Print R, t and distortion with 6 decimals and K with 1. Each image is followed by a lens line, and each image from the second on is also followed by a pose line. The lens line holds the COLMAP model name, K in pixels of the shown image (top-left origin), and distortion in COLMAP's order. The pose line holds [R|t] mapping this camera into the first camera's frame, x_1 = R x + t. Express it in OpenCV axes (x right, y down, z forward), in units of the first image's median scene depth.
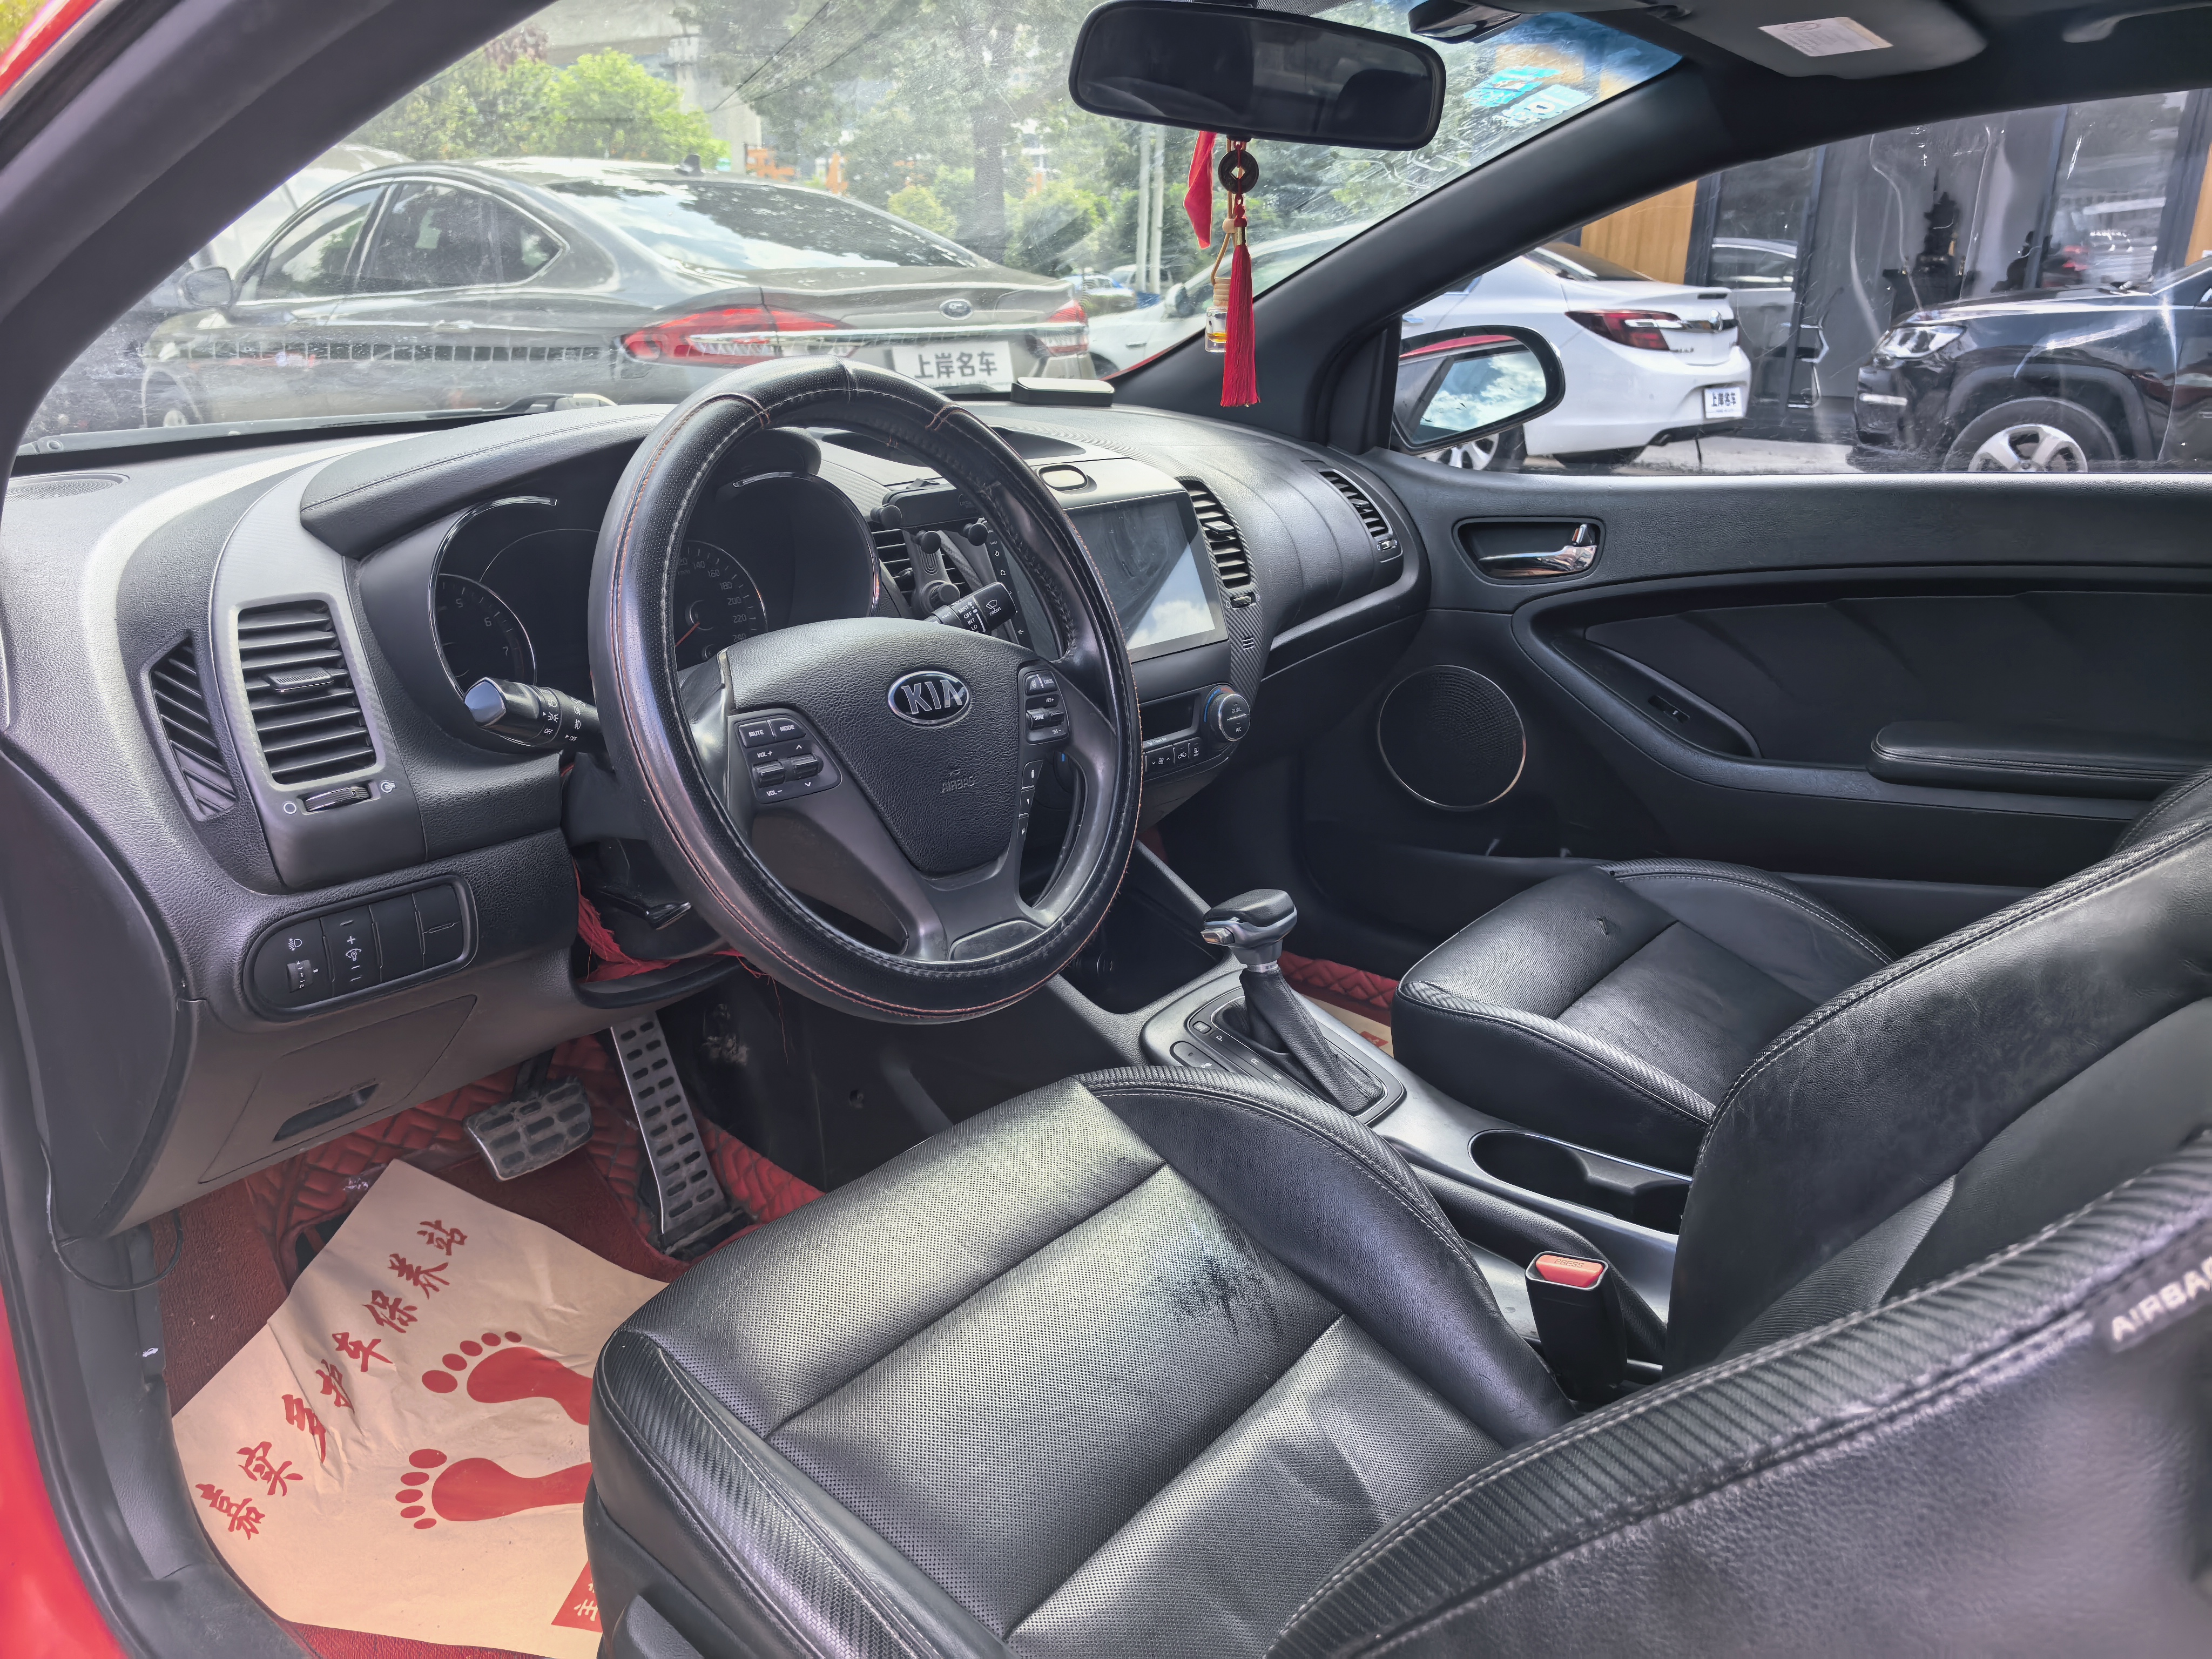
lens RADIAL K [[1578.3, 0, 1075.7], [0, 1578.3, 833.5], [0, 0, 1]] dist [0.067980, -0.071399]
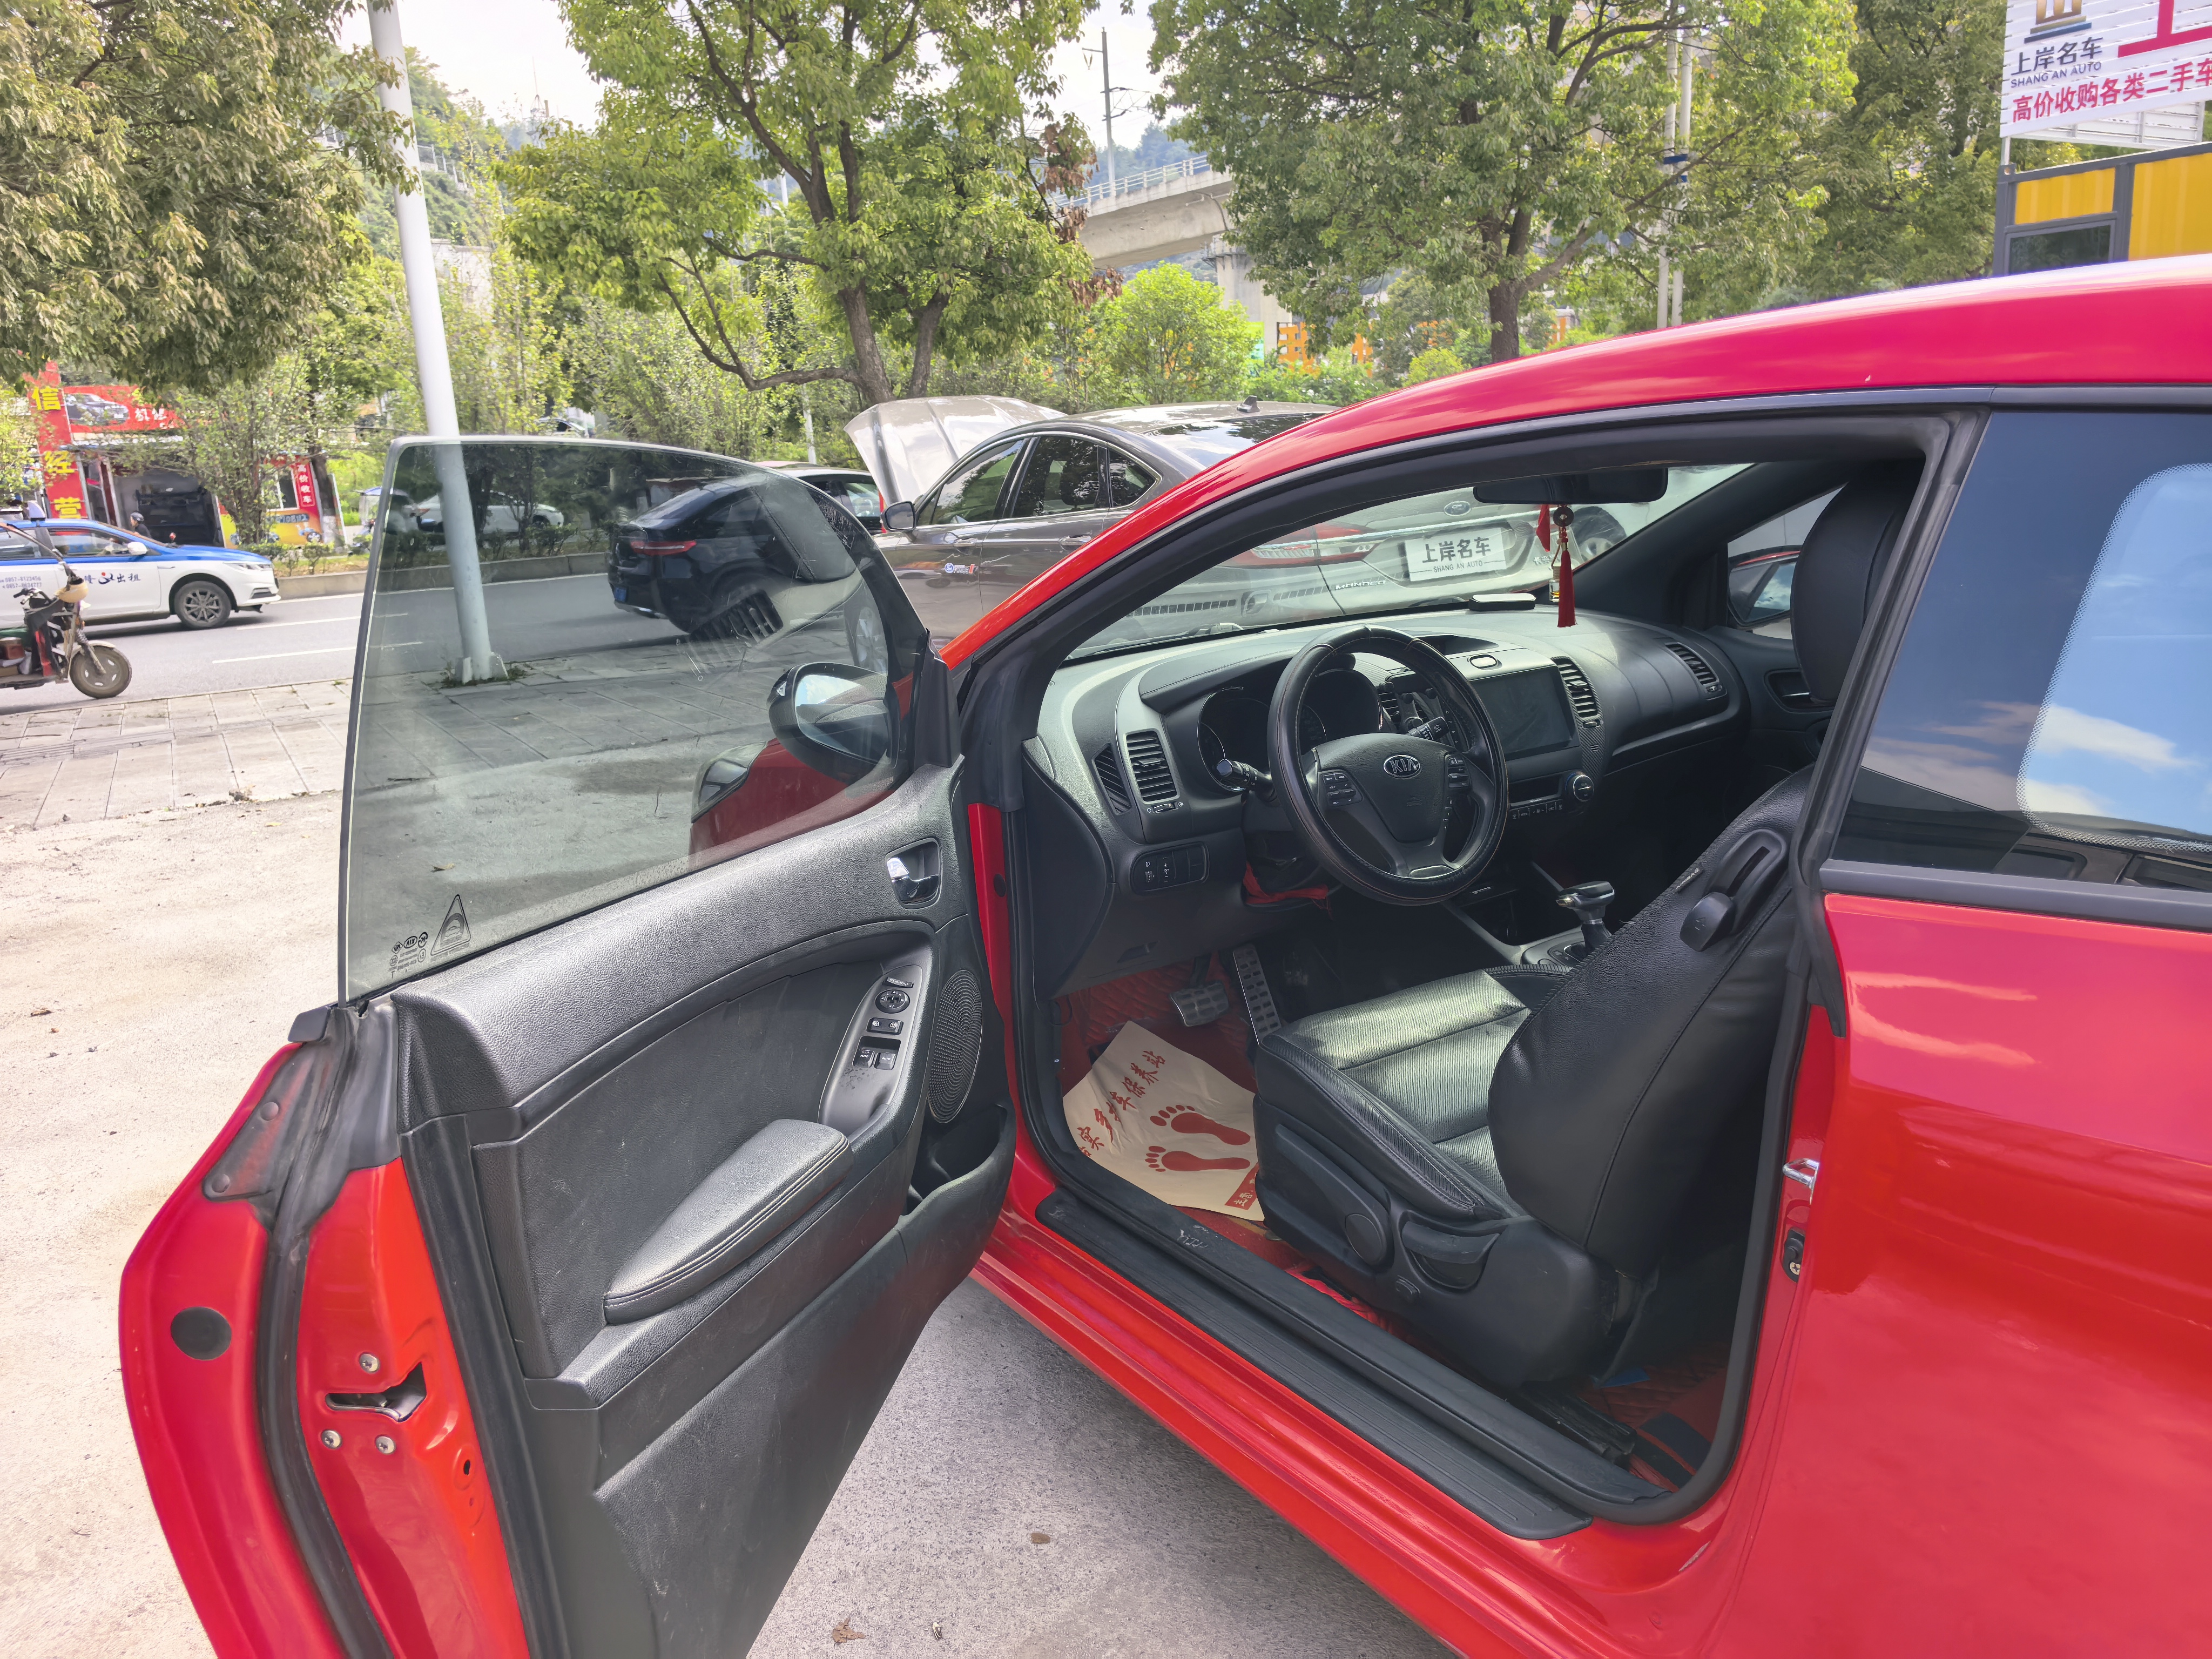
lens RADIAL K [[1572.5, 0, 1104.3], [0, 1572.5, 809.2], [0, 0, 1]] dist [0.072873, -0.087839]
pose [[0.953445, -0.003277, -0.301549, 0.128895], [-0.027836, 0.994716, -0.098821, 0.148775], [0.300279, 0.102614, 0.948316, -0.902185]]
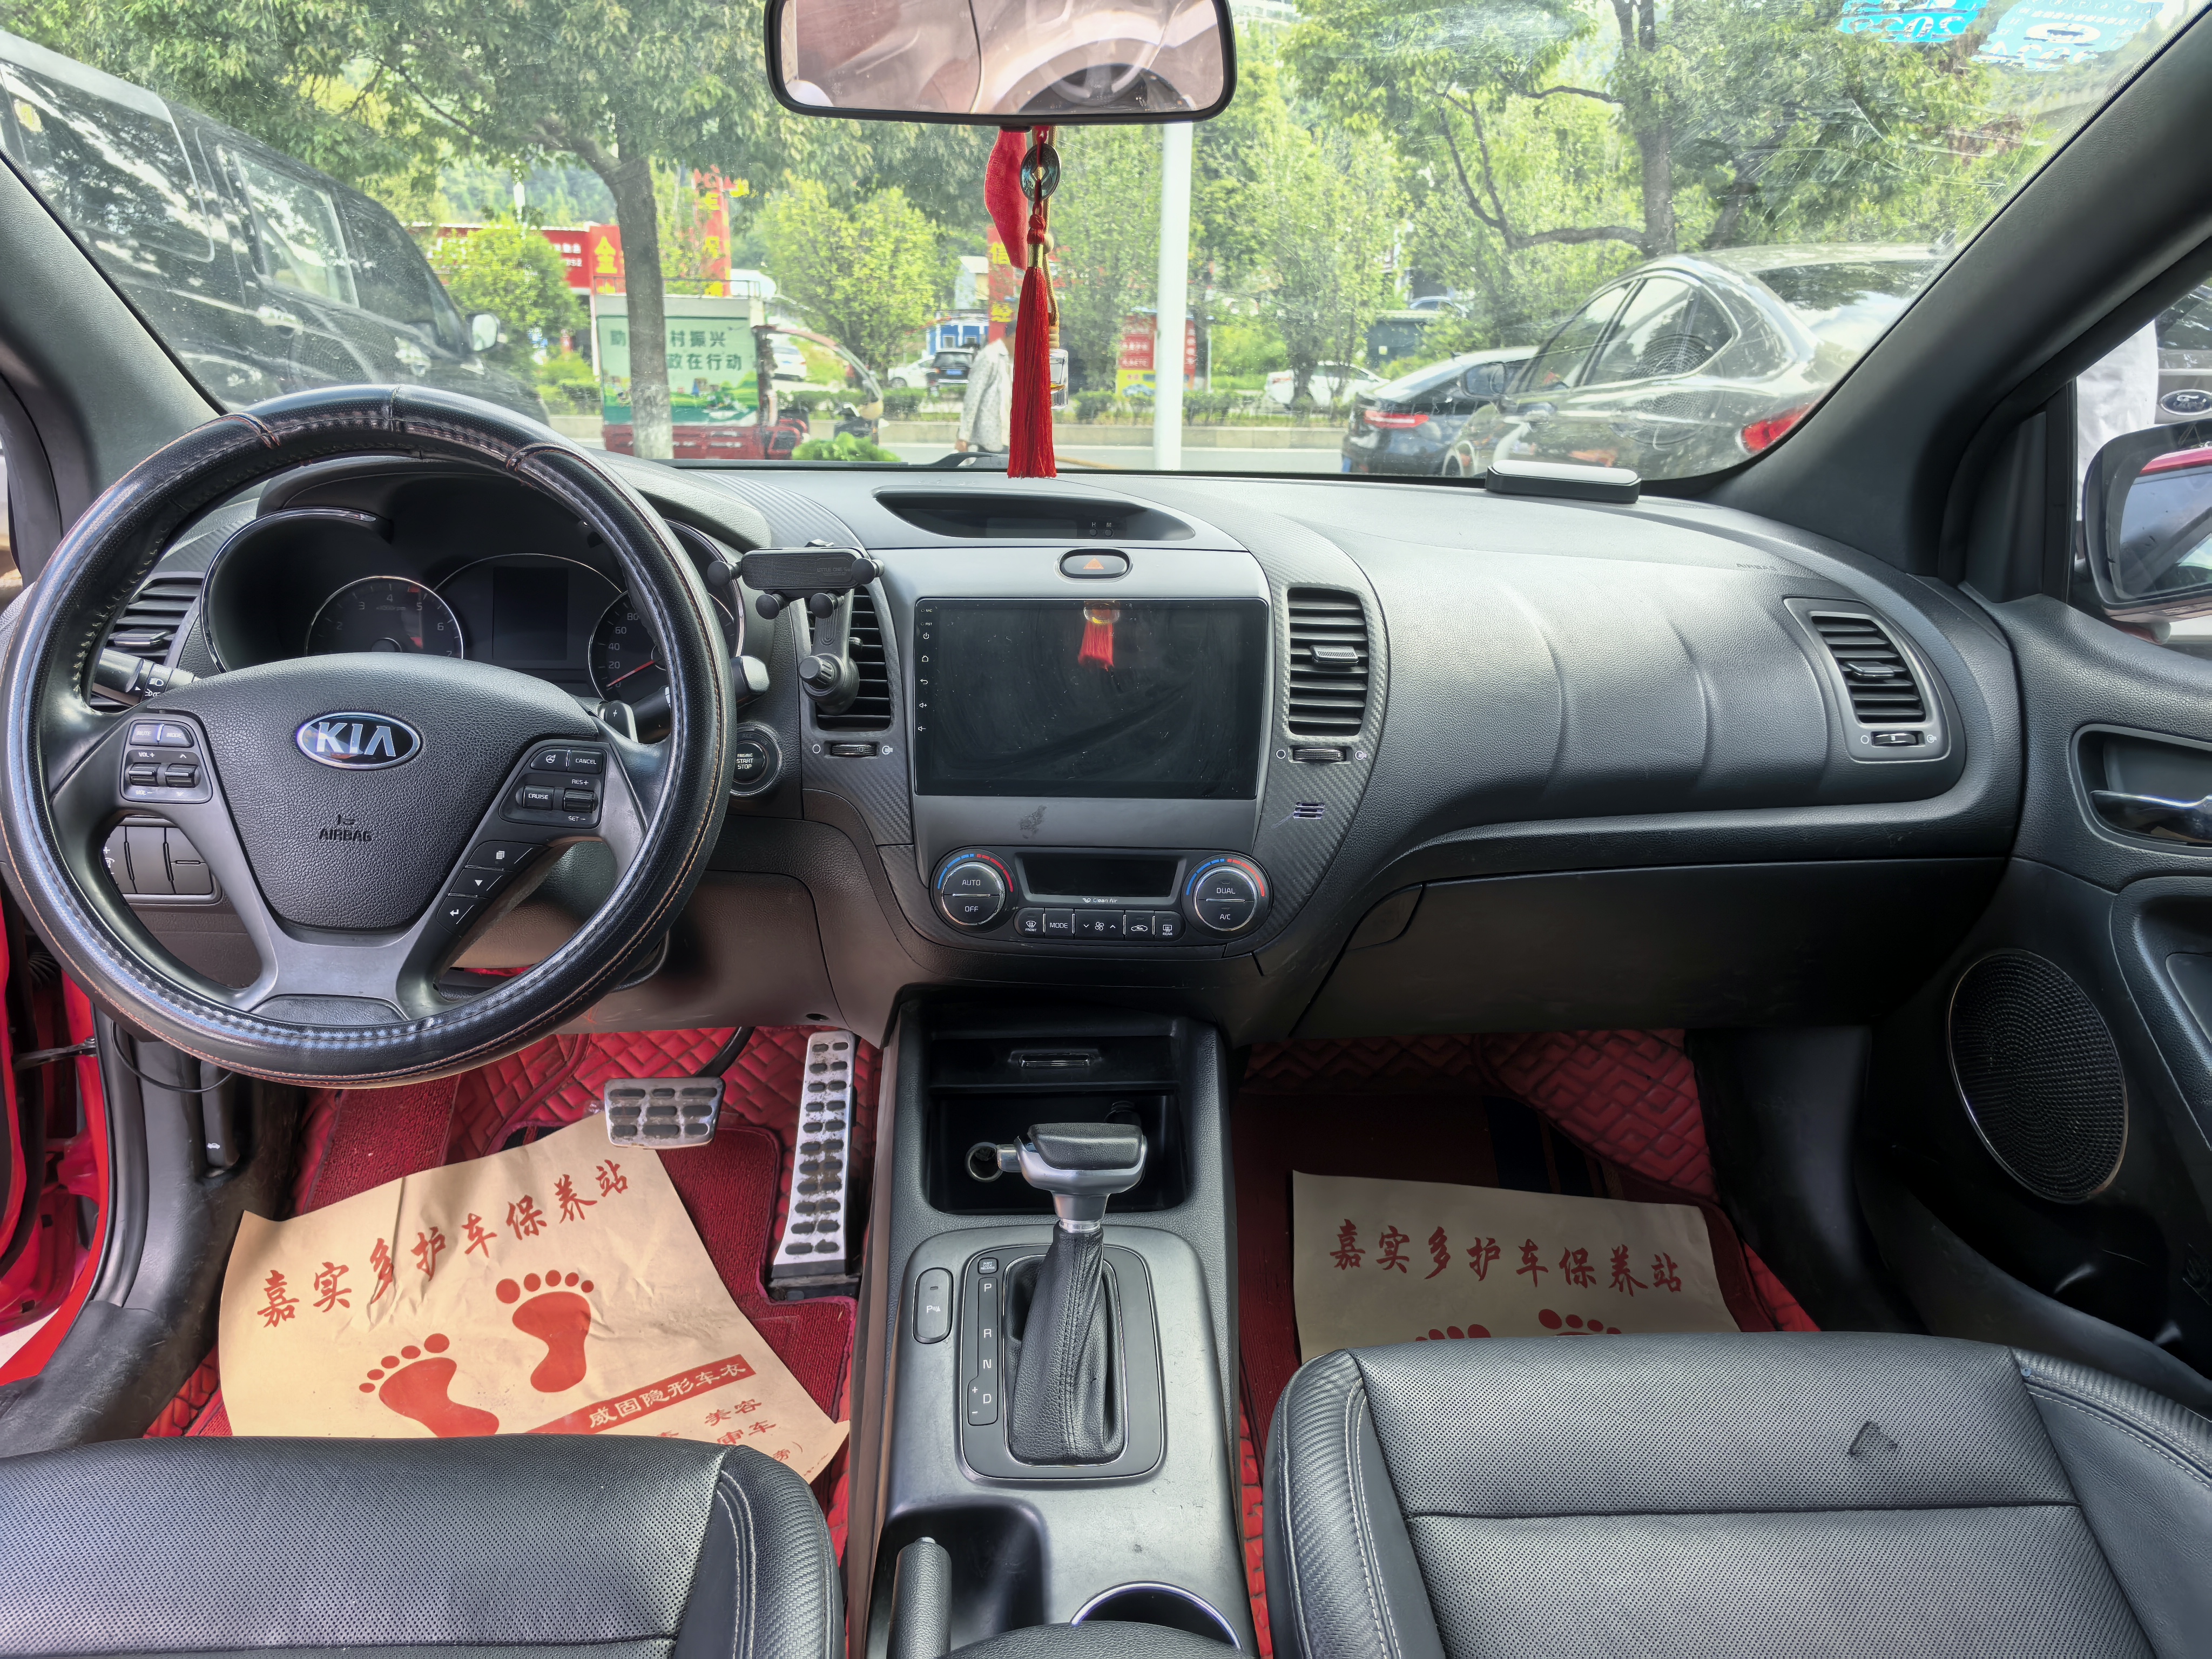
lens RADIAL K [[1554.5, 0, 1091.6], [0, 1554.5, 849.0], [0, 0, 1]] dist [0.068691, -0.080743]
pose [[0.665662, 0.219416, -0.713268, 0.589941], [-0.251765, 0.965792, 0.062136, -0.130663], [0.702502, 0.138214, 0.698132, 0.458448]]
